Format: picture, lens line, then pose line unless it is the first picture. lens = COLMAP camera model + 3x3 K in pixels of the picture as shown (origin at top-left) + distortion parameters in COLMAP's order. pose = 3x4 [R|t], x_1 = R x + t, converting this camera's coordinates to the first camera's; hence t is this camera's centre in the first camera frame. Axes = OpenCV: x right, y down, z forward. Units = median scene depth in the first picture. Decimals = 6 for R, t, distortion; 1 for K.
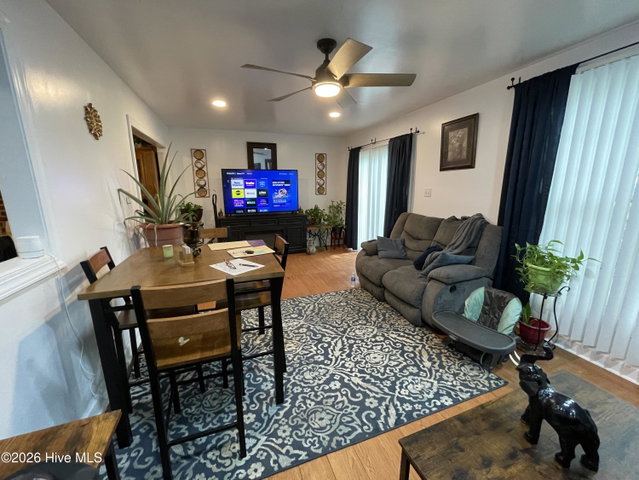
lens RADIAL K [[259.4, 0, 321.2], [0, 259.4, 241.5], [0, 0, 1]] dist [-0.003376, 0.000102]
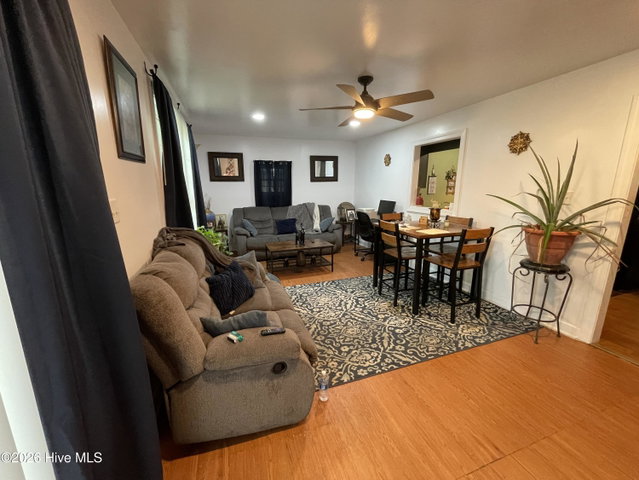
lens RADIAL K [[259.4, 0, 317.6], [0, 259.4, 240.0], [0, 0, 1]] dist [-0.003376, 0.000102]
pose [[-0.999601, -0.003195, 0.028074, 0.174204], [0.008442, 0.914430, 0.404656, -0.415847], [-0.026964, 0.404732, -0.914038, 1.891207]]
